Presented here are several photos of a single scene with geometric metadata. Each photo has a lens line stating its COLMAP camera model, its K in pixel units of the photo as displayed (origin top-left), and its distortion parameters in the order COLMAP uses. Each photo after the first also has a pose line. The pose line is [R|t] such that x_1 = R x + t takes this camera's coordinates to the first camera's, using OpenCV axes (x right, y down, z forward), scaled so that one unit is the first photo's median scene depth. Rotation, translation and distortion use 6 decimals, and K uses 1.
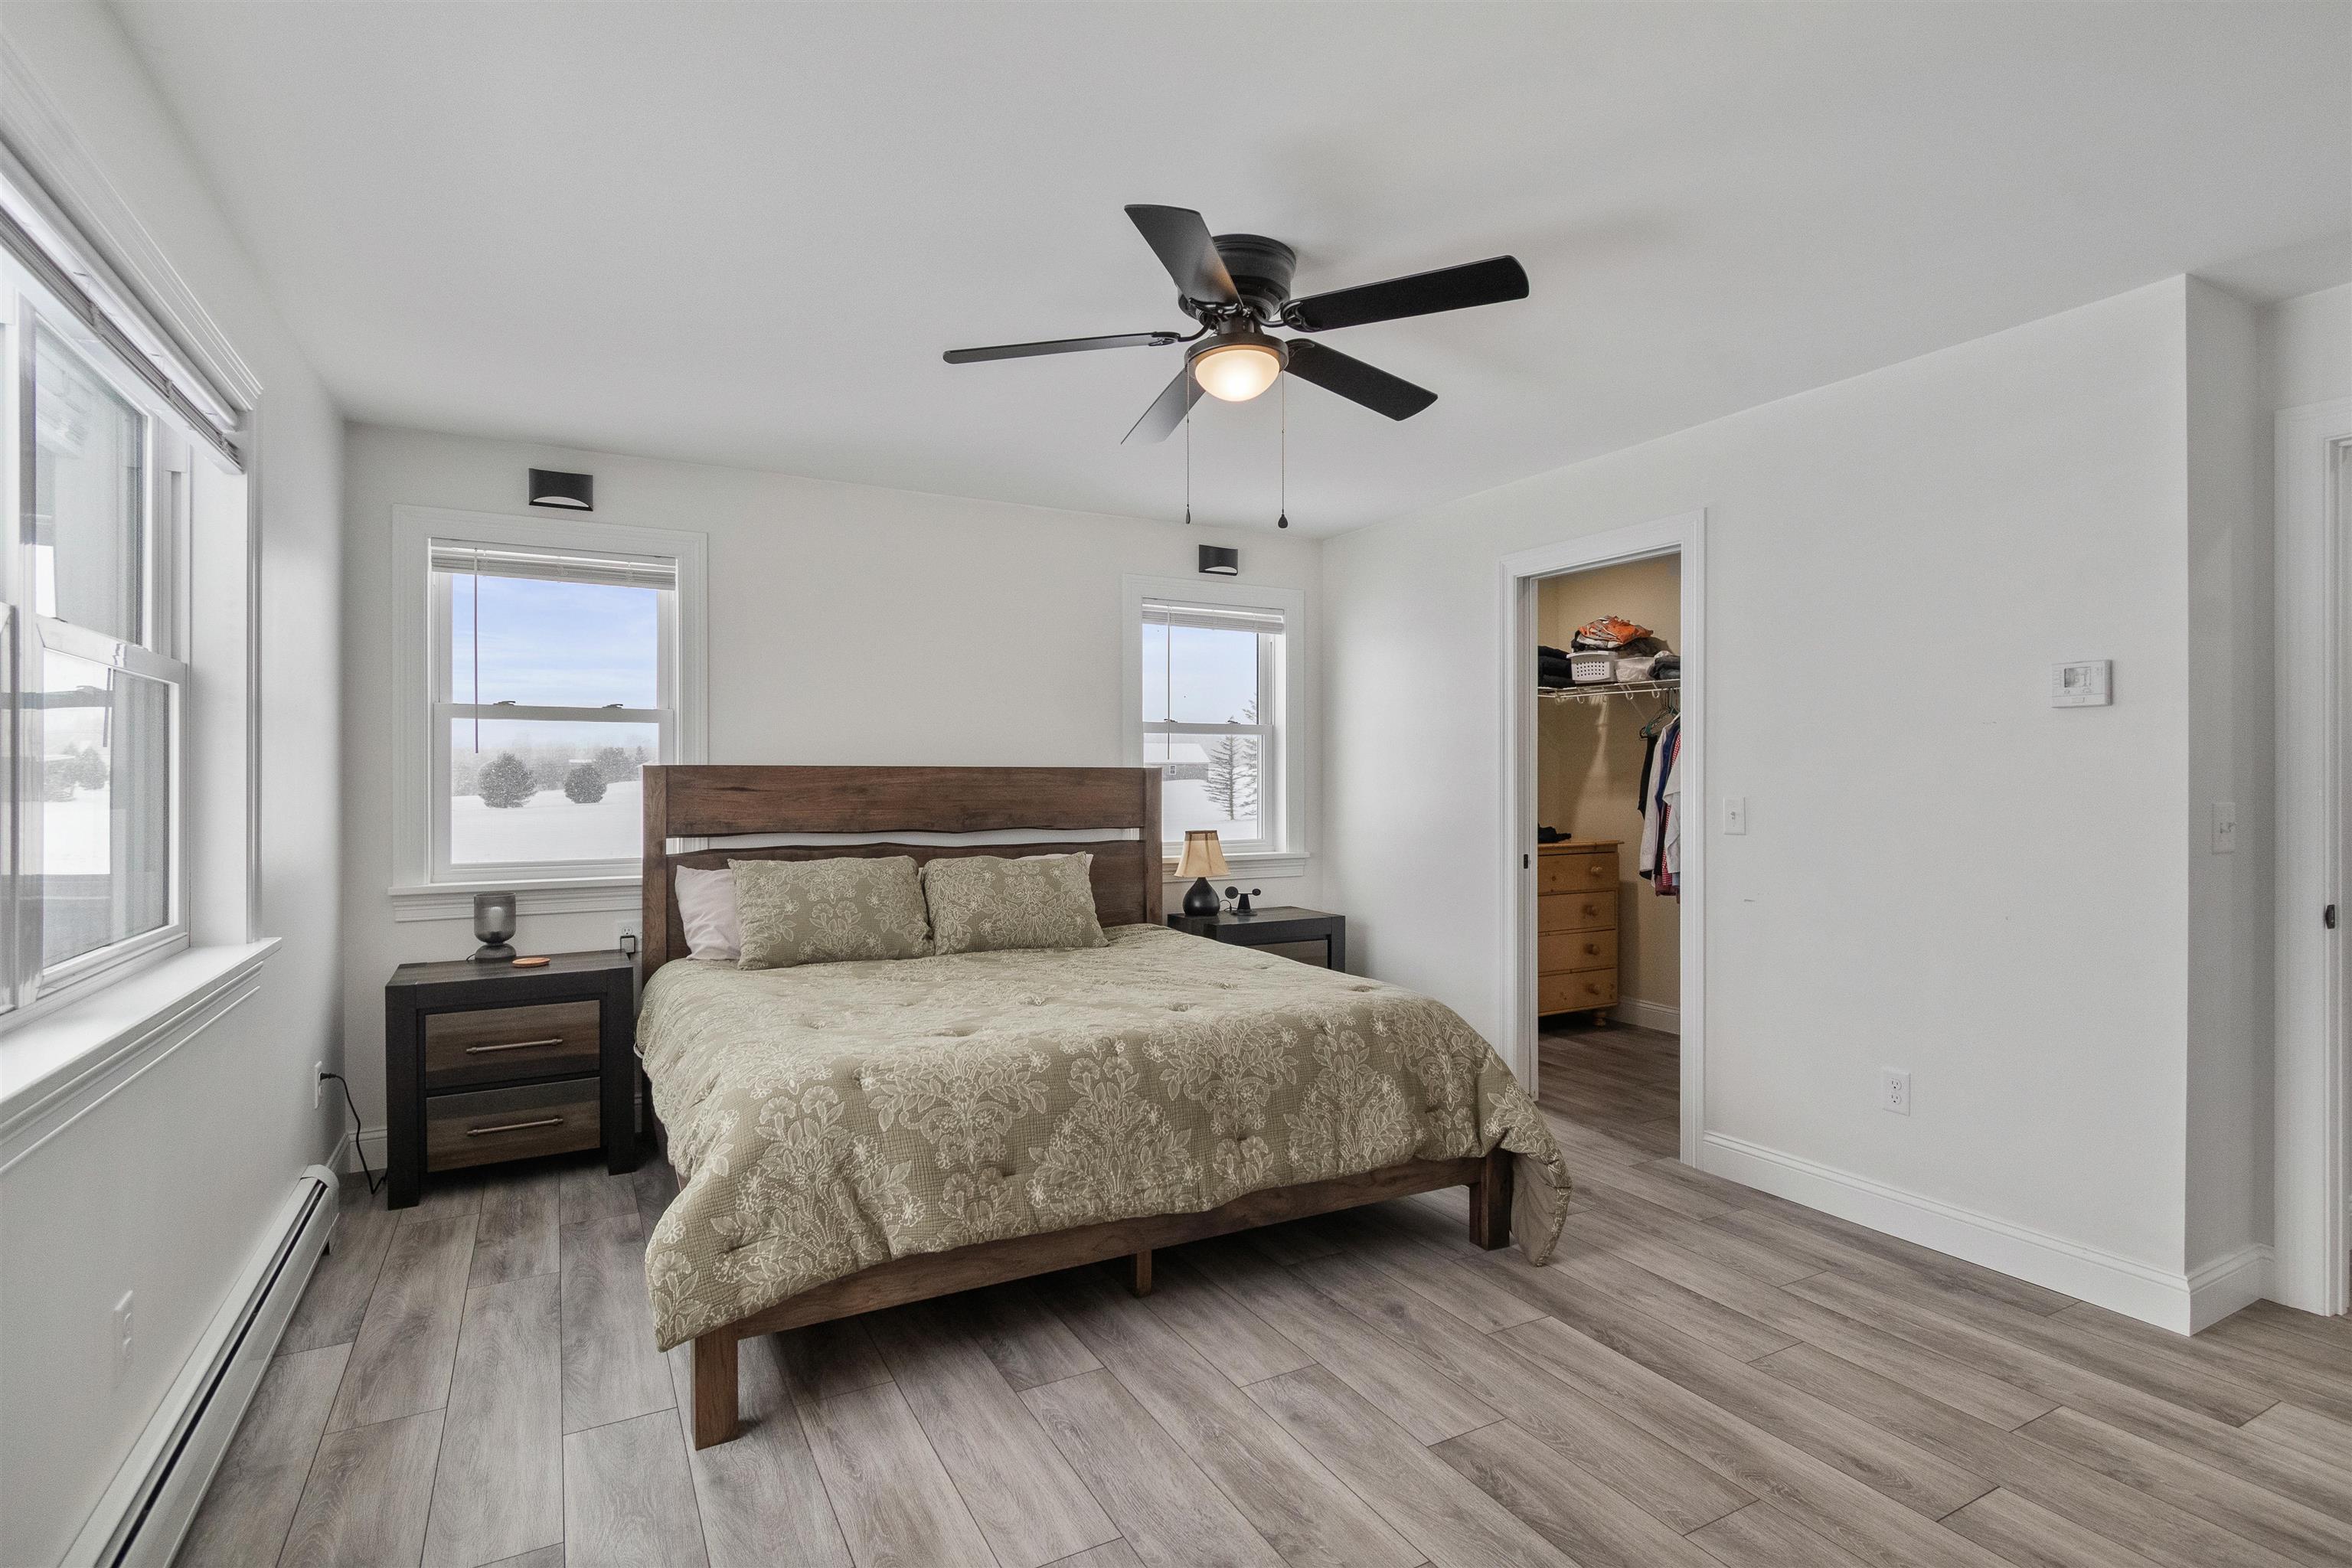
lens RADIAL K [[1151.6, 0, 1185.1], [0, 1151.6, 775.1], [0, 0, 1]] dist [0.001867, -0.000003]
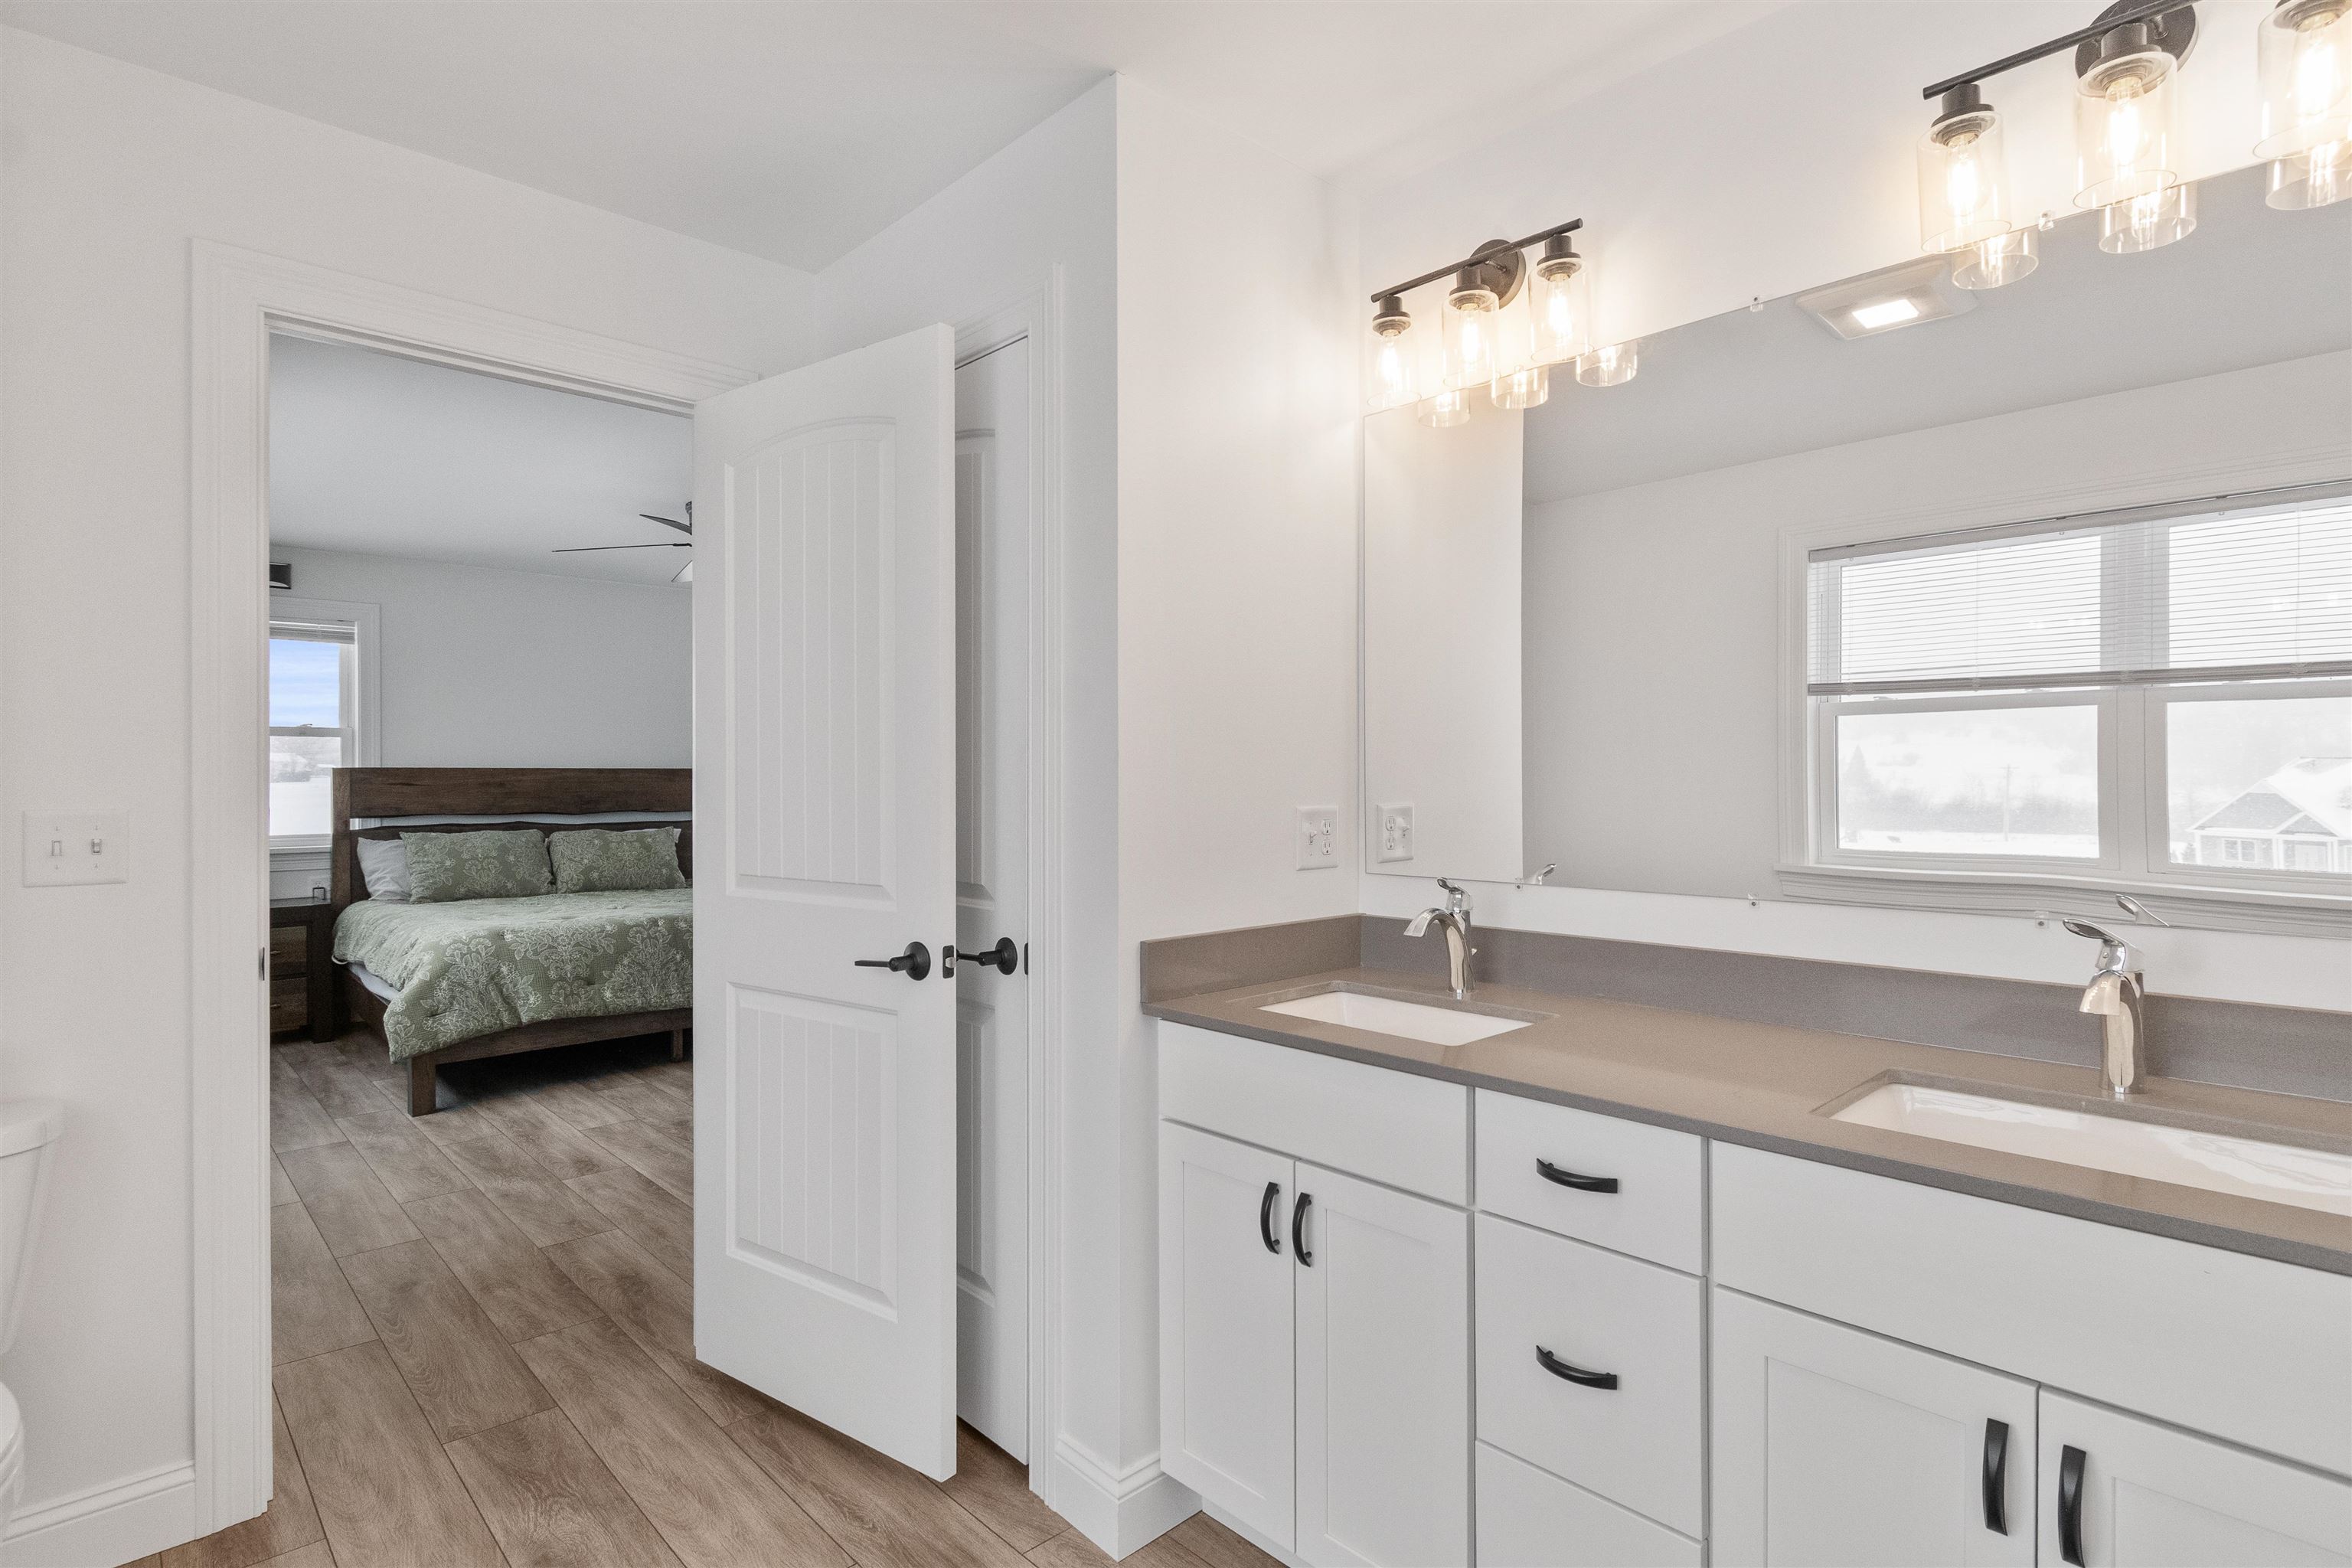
lens RADIAL K [[1183.3, 0, 1188.4], [0, 1183.3, 771.8], [0, 0, 1]] dist [0.000728, -0.000329]
pose [[0.967053, -0.002148, 0.254566, 0.193854], [0.002054, 0.999998, 0.000636, -0.002382], [-0.254567, -0.000092, 0.967055, -0.727413]]
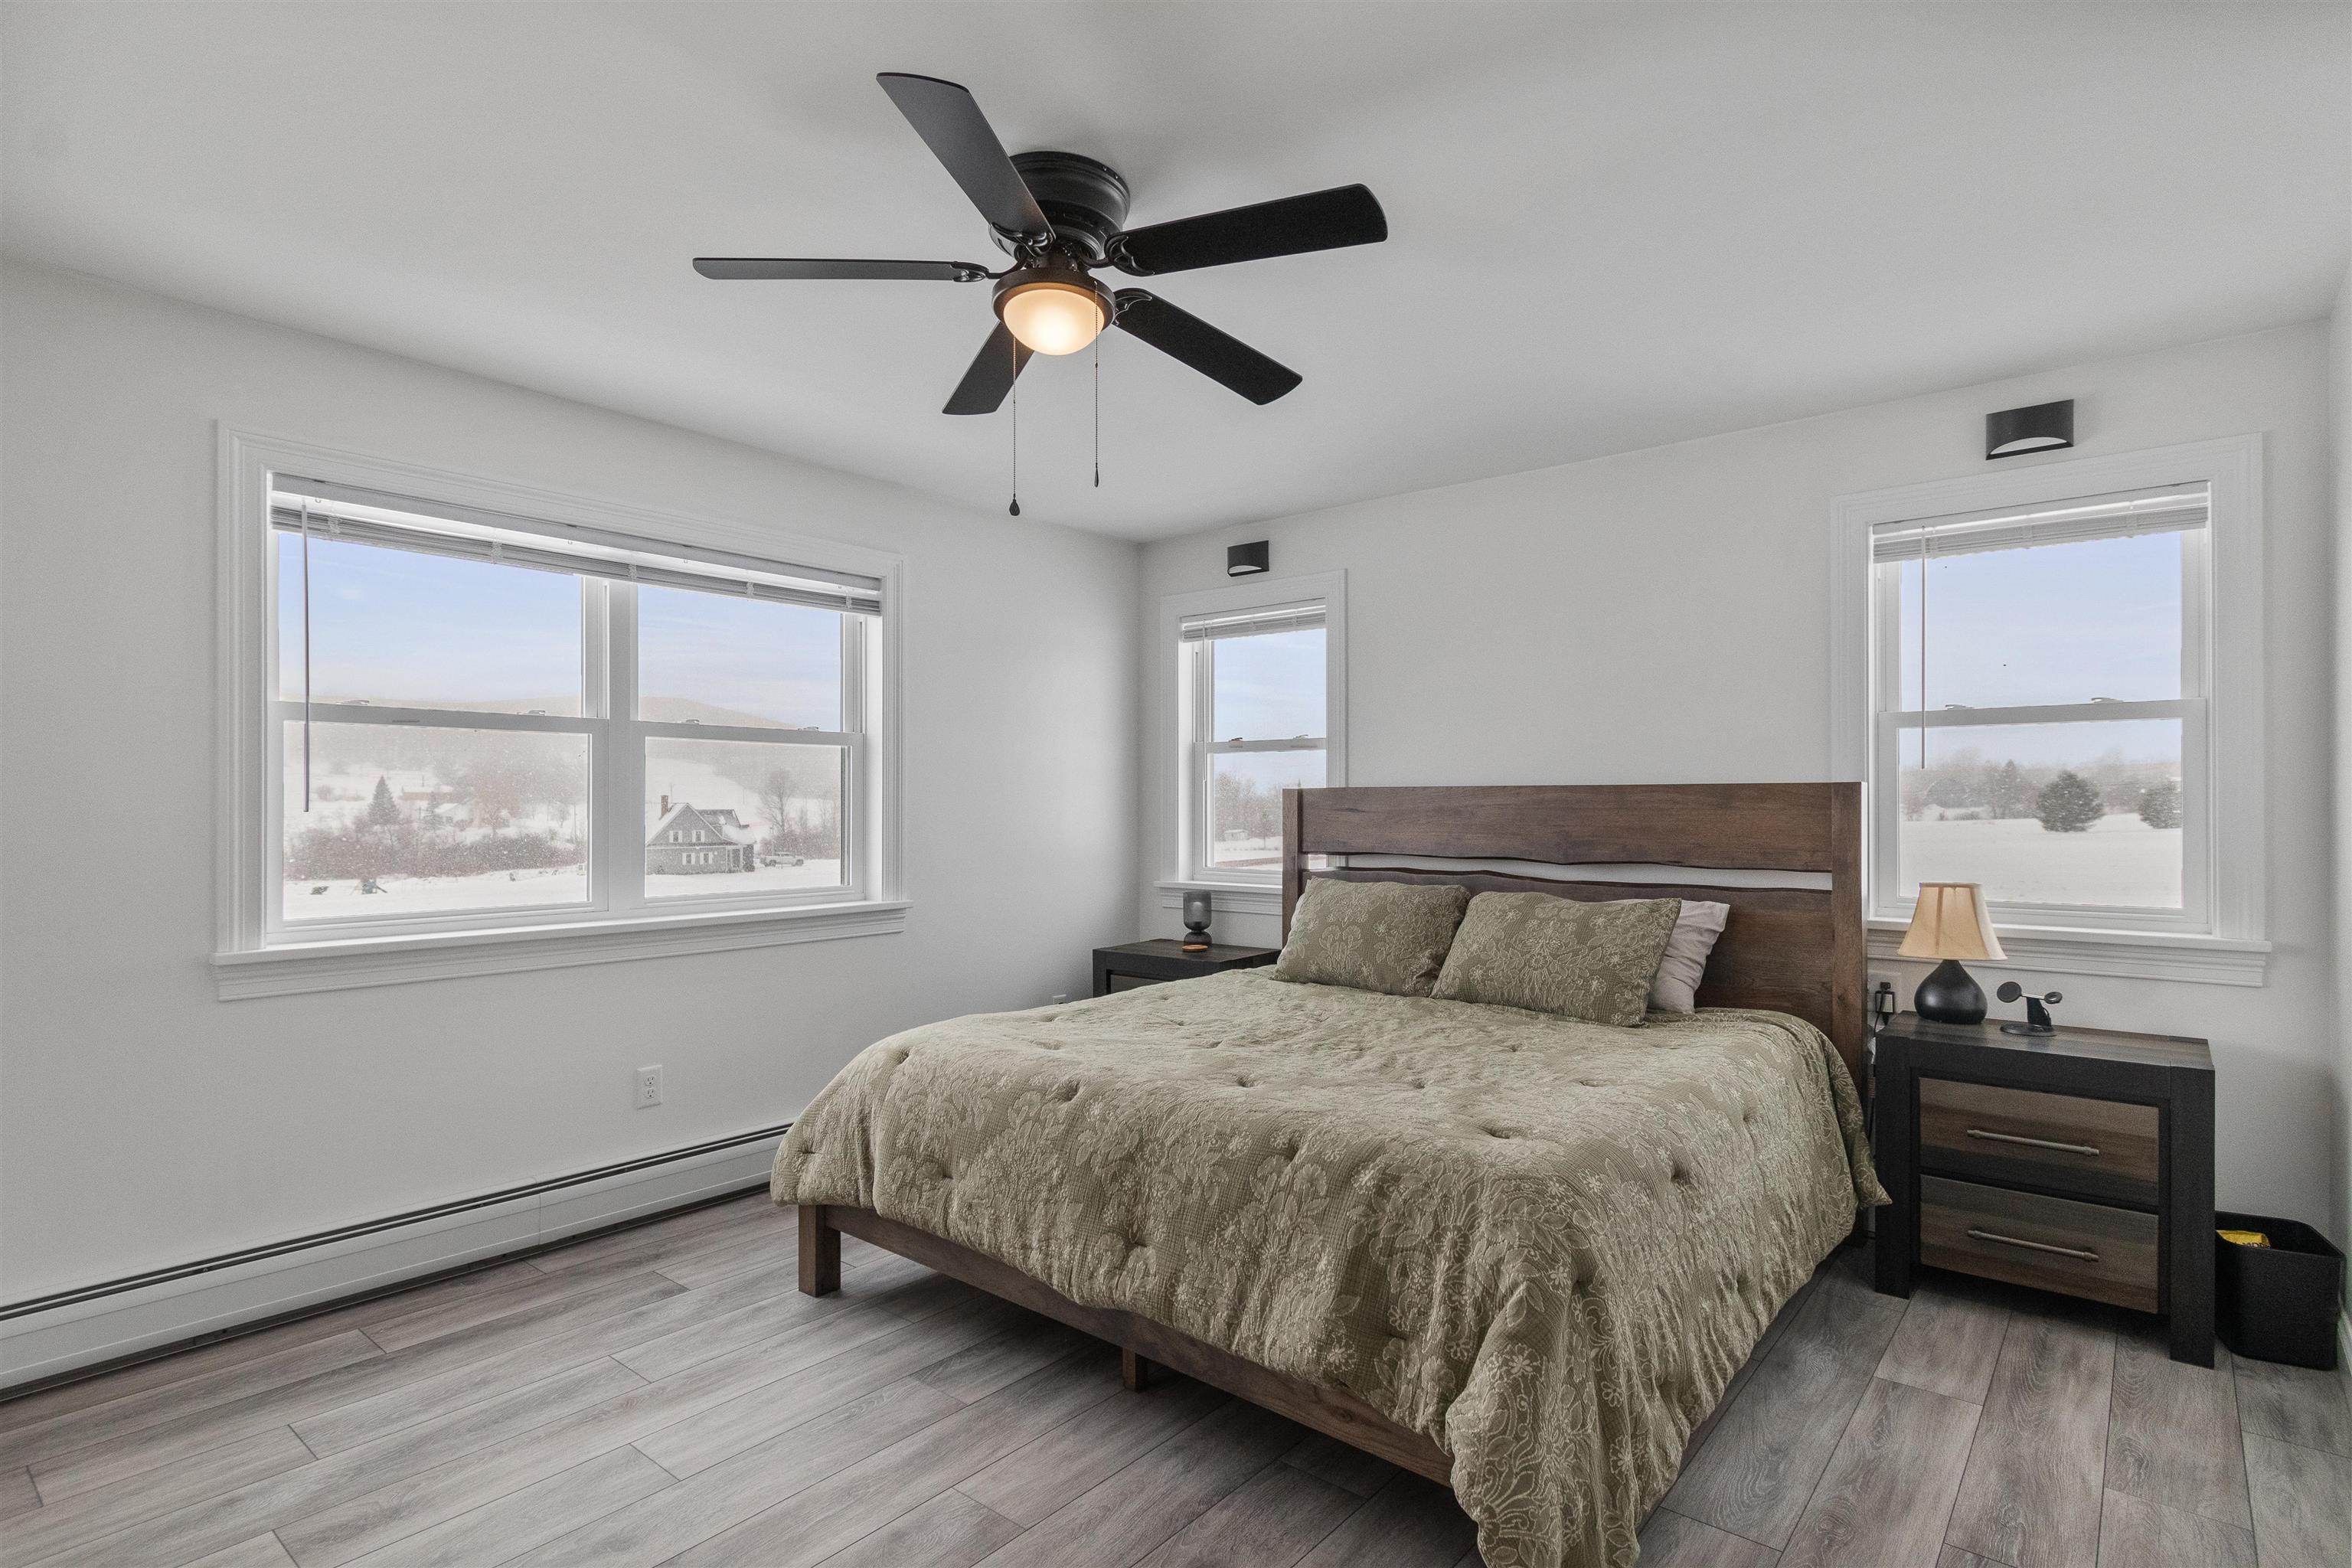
lens RADIAL K [[1172.3, 0, 1192.4], [0, 1172.3, 794.2], [0, 0, 1]] dist [-0.000030, -0.001617]
pose [[0.369389, -0.006188, -0.929254, 0.588213], [0.004289, 0.999979, -0.004955, 0.002654], [0.929265, -0.002155, 0.369408, 0.517538]]
